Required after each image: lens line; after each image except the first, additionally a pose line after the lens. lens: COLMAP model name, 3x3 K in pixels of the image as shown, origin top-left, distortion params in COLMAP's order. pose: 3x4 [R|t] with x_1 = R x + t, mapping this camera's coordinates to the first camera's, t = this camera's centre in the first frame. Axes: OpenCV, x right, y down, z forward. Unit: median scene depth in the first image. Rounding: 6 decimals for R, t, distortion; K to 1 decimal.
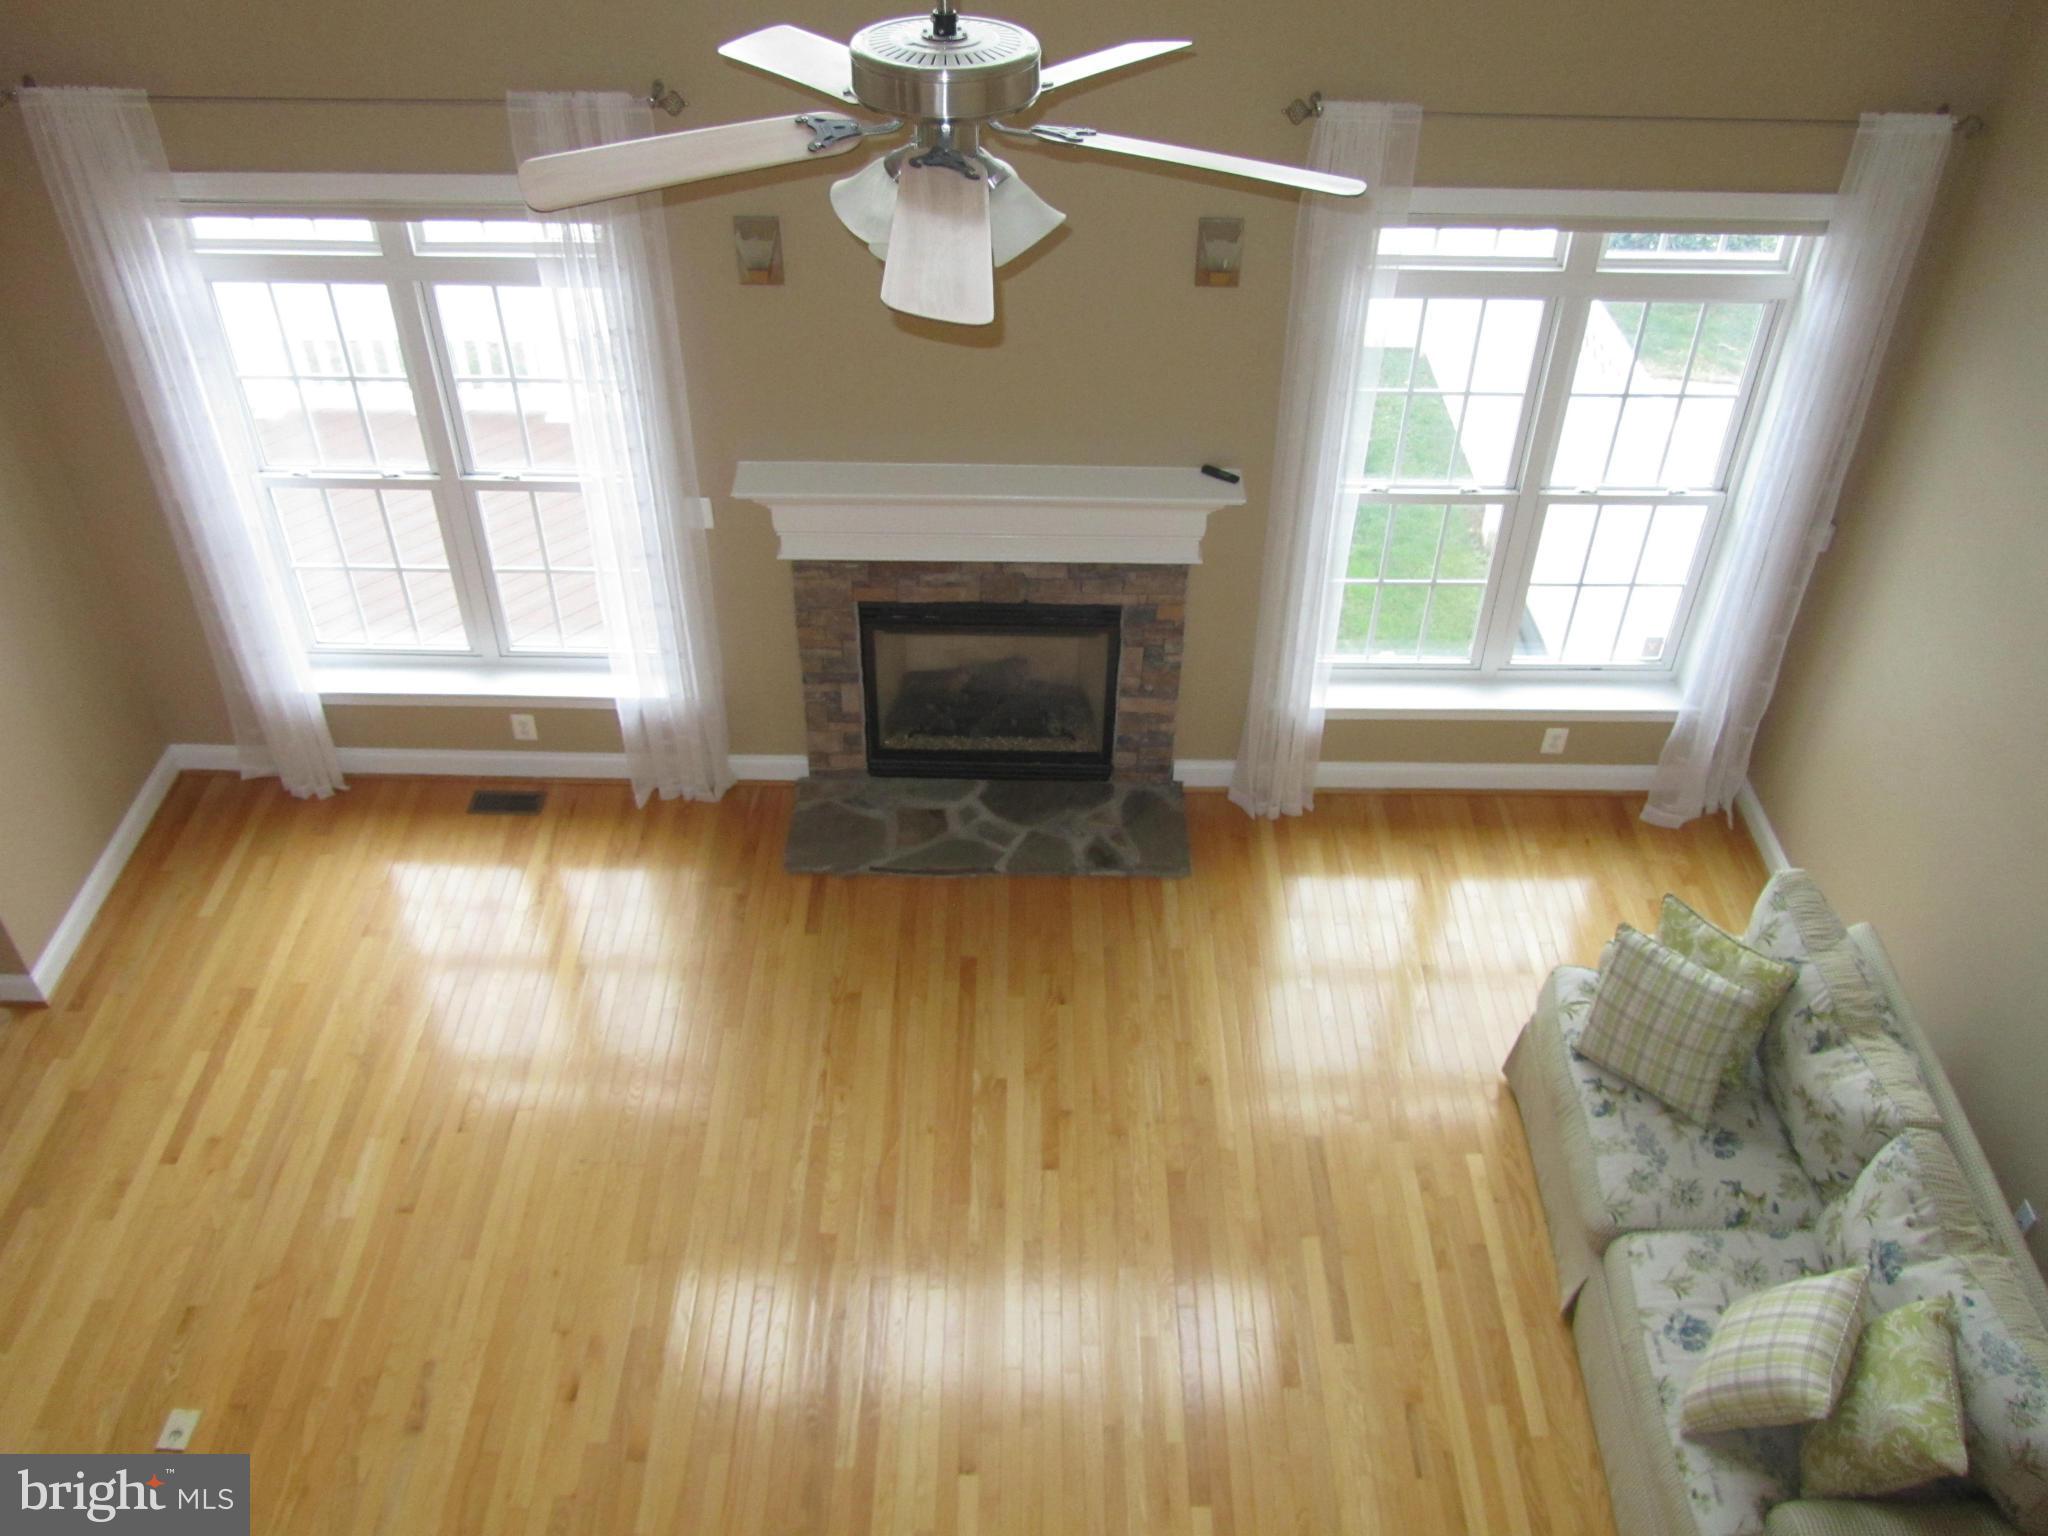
lens RADIAL K [[1673.9, 0, 1040.3], [0, 1673.9, 758.0], [0, 0, 1]] dist [-0.042234, 0.010055]
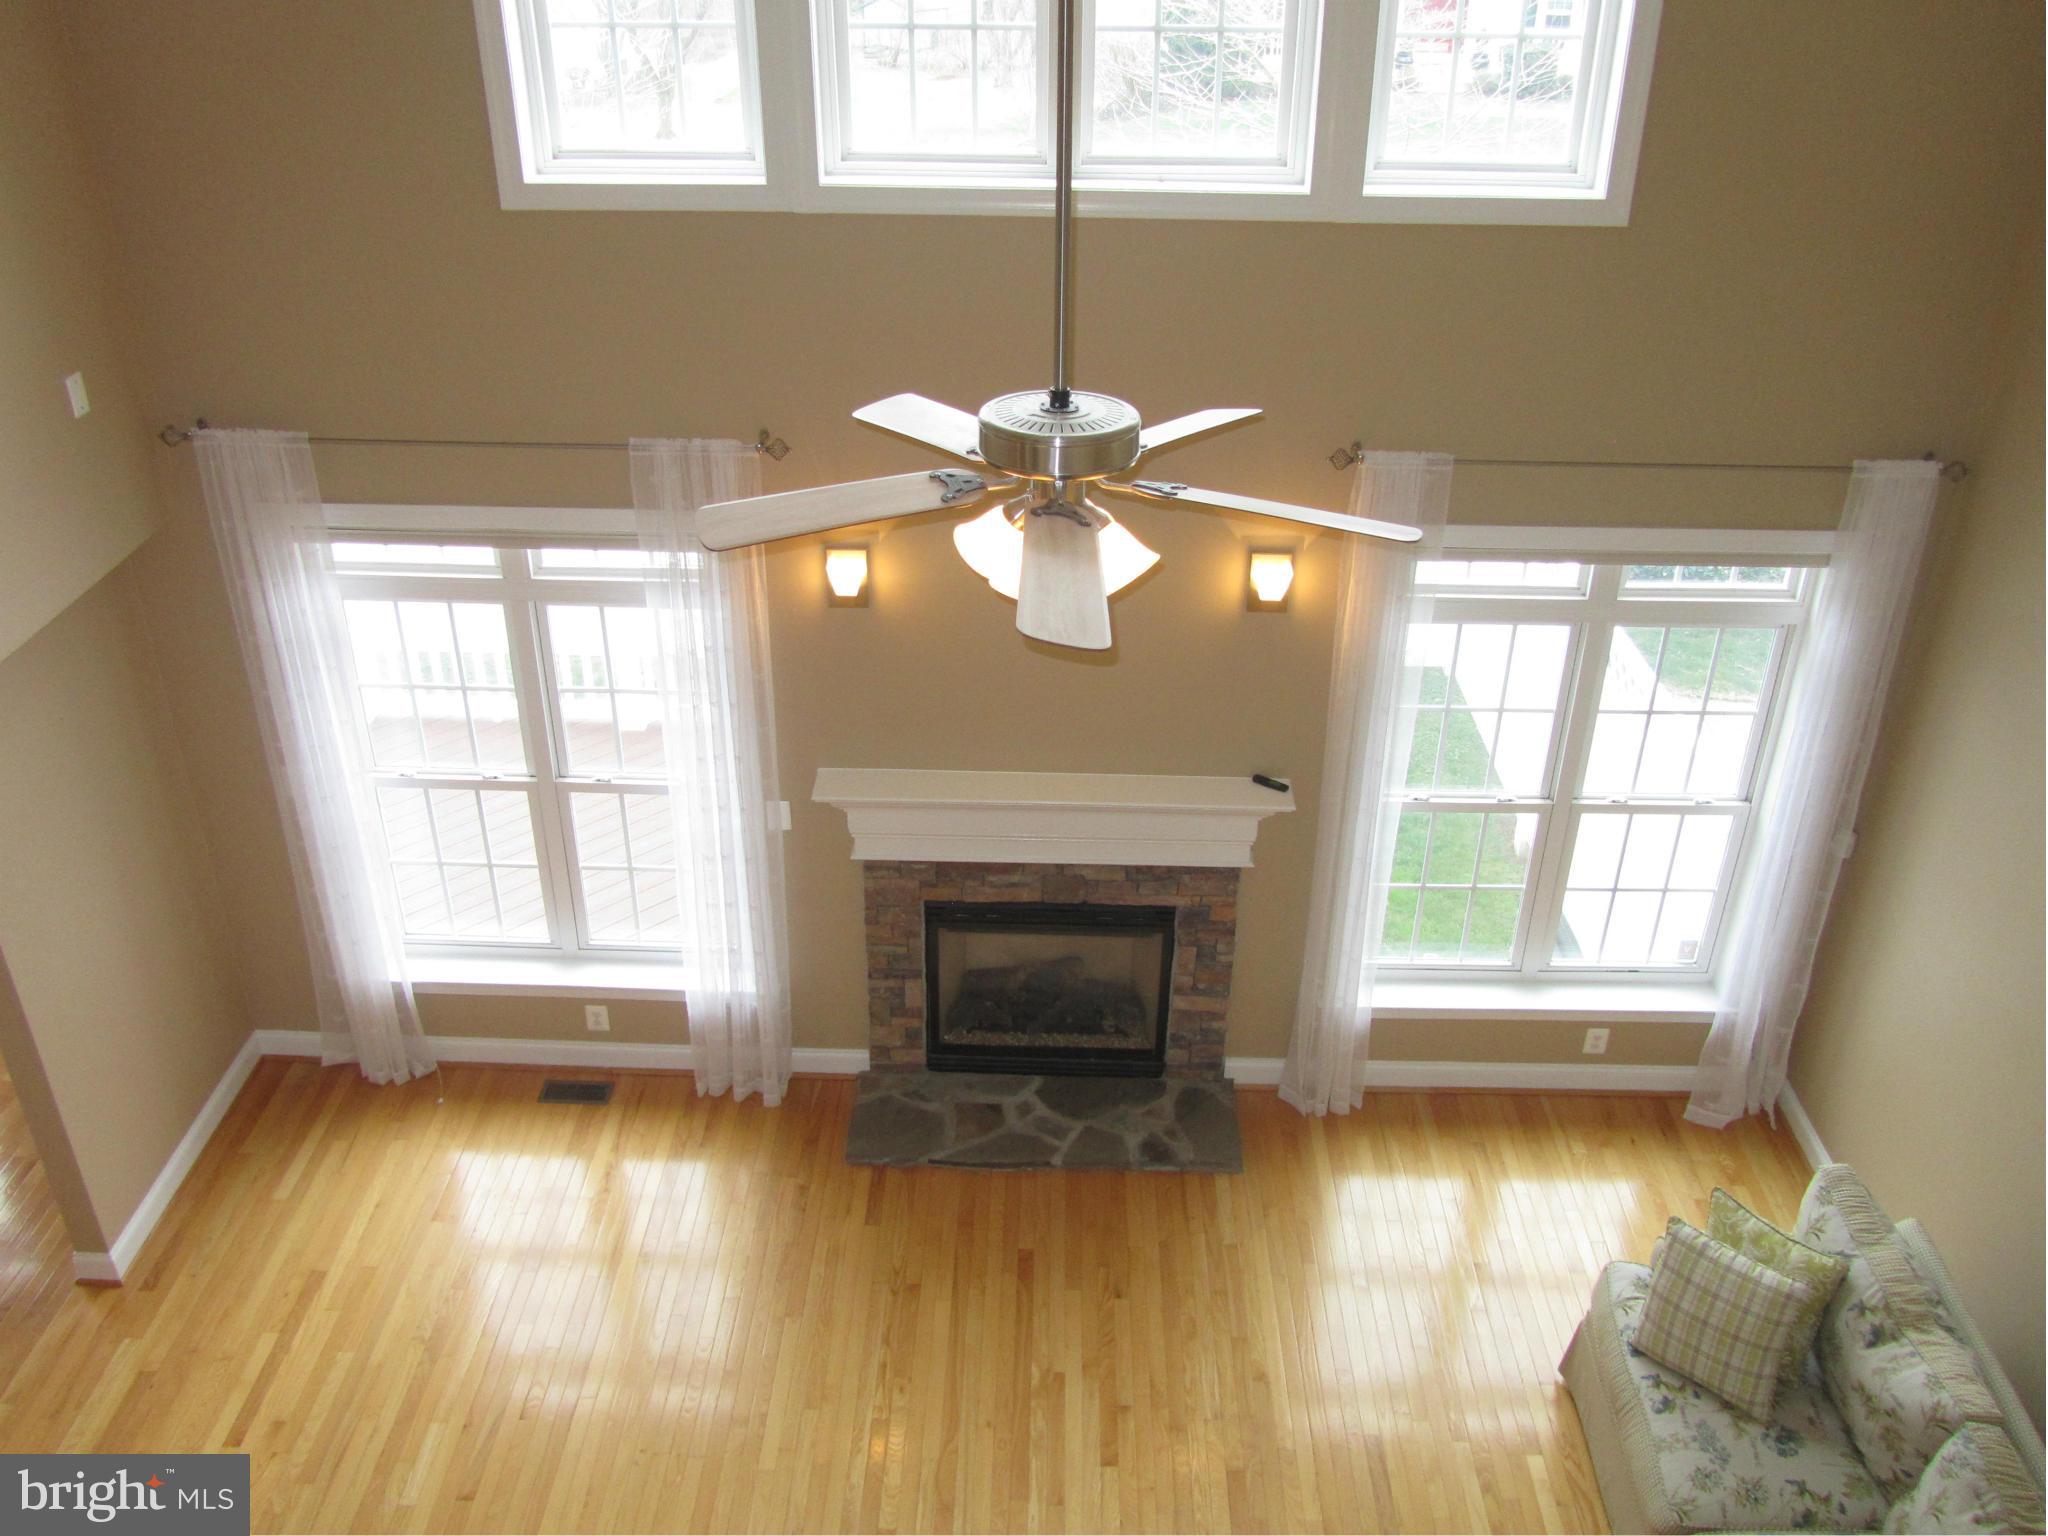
lens RADIAL K [[1673.9, 0, 1035.5], [0, 1673.9, 769.1], [0, 0, 1]] dist [-0.042234, 0.010055]
pose [[0.999784, 0.007685, -0.019333, -0.020677], [-0.010999, 0.984033, -0.177644, 0.011855], [0.017659, 0.177818, 0.983905, -0.050579]]
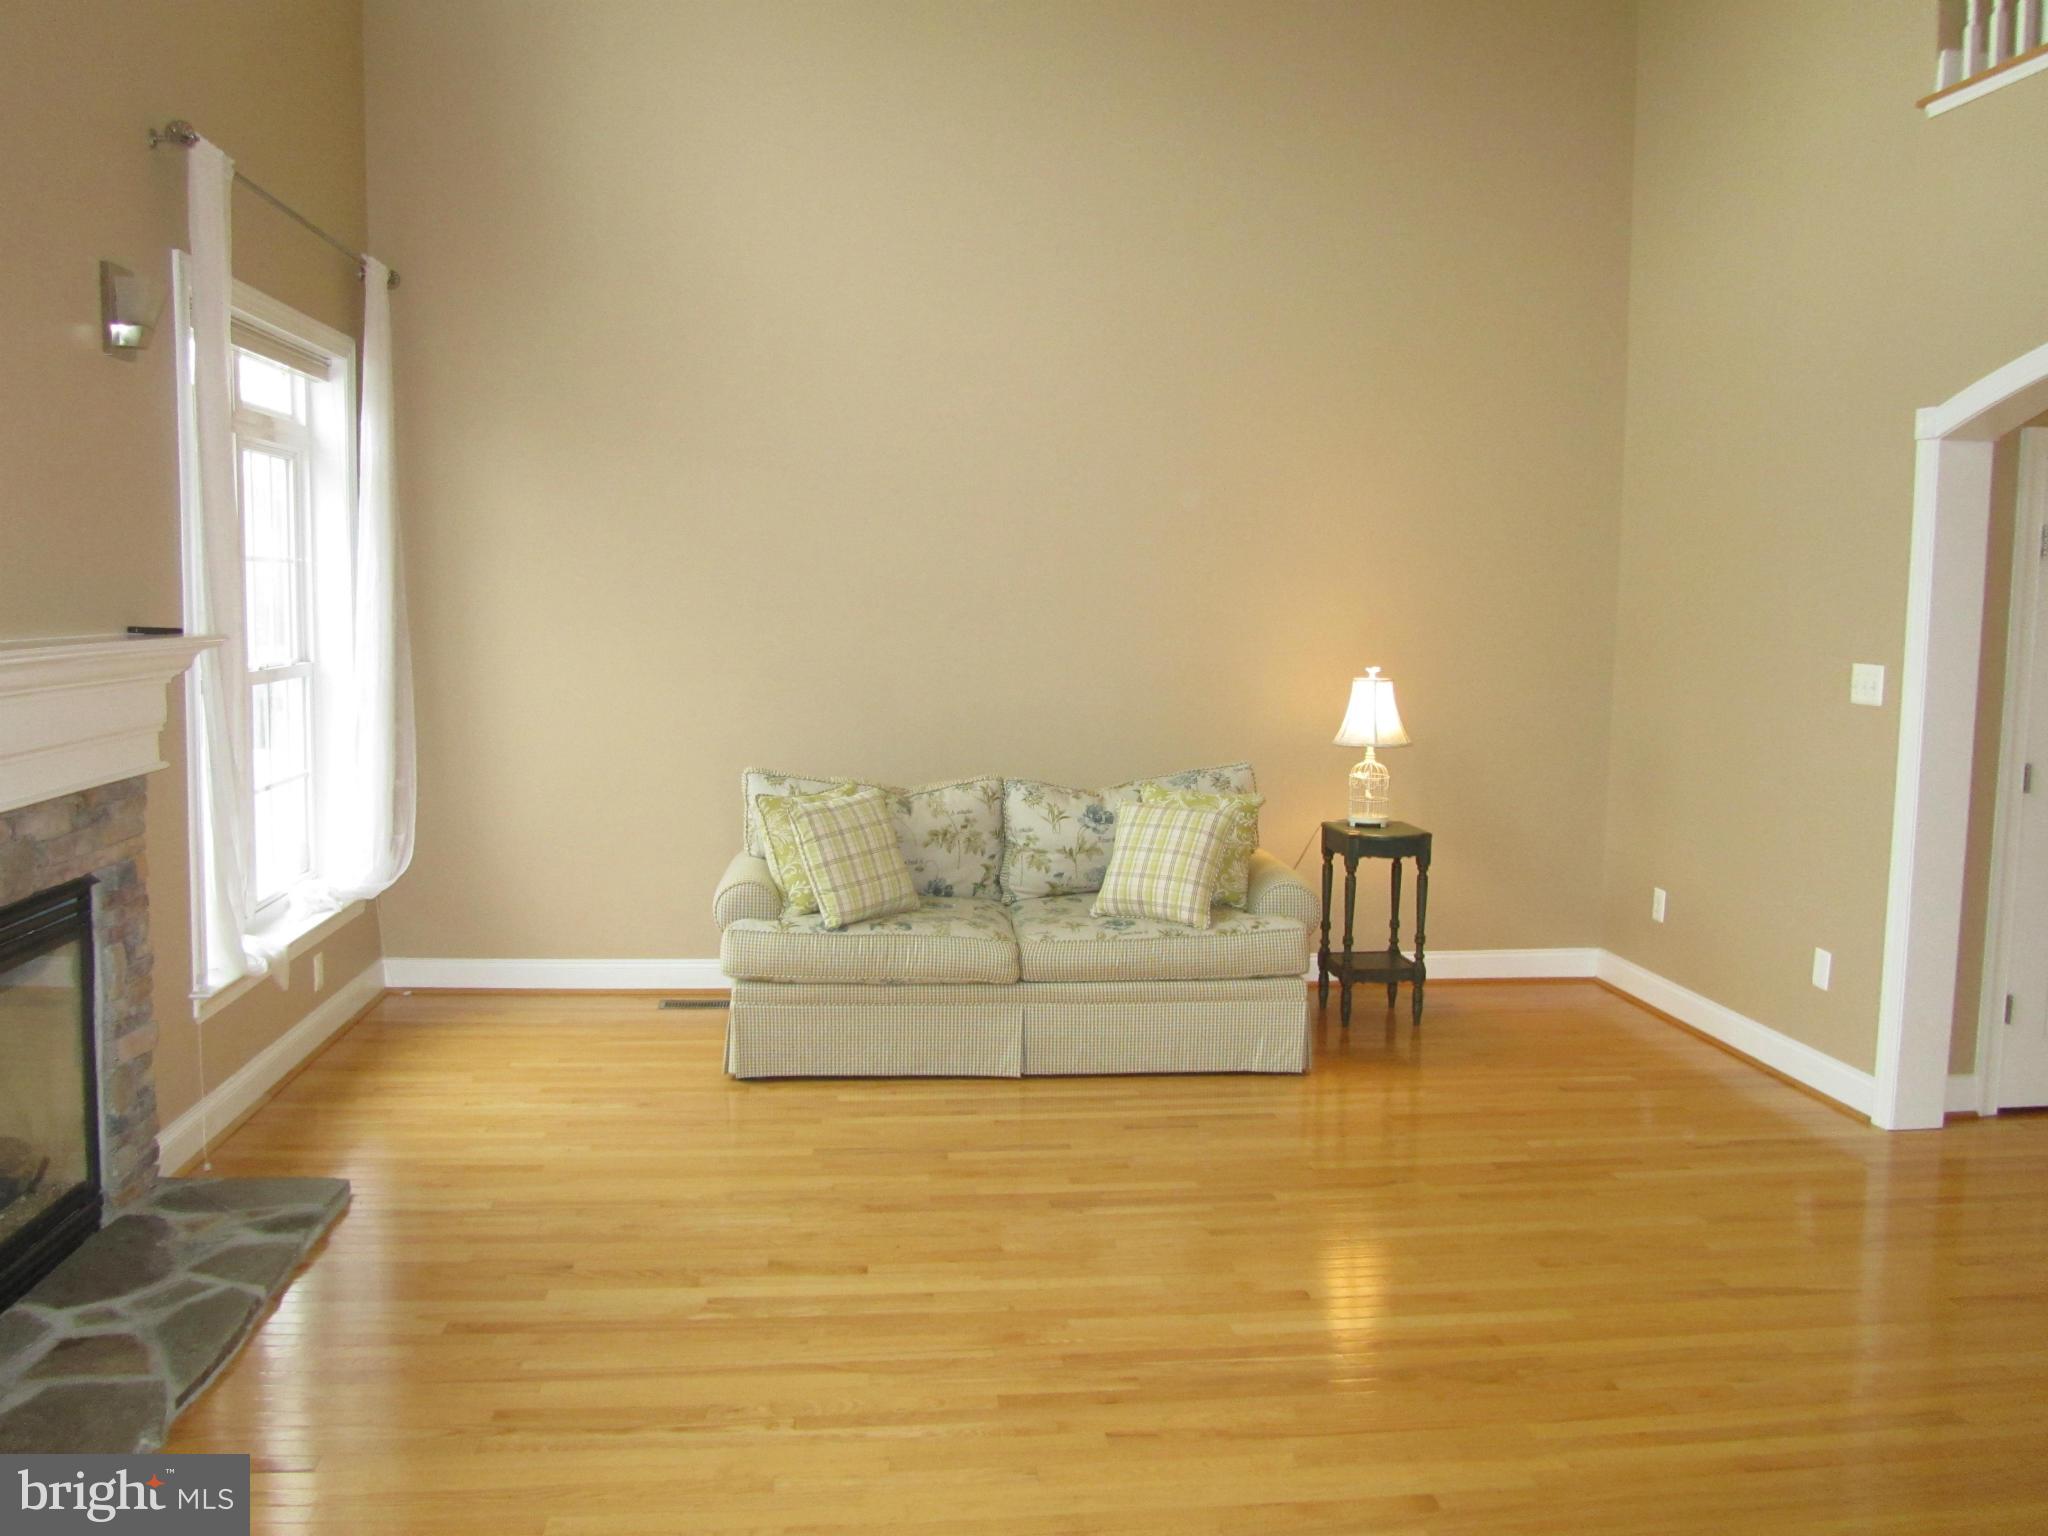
lens RADIAL K [[1673.9, 0, 1034.2], [0, 1673.9, 747.6], [0, 0, 1]] dist [-0.042234, 0.010055]
pose [[-0.111842, -0.109492, 0.987675, -0.657296], [0.623137, 0.766492, 0.155535, -0.002250], [-0.774075, 0.632852, -0.017497, 0.738948]]
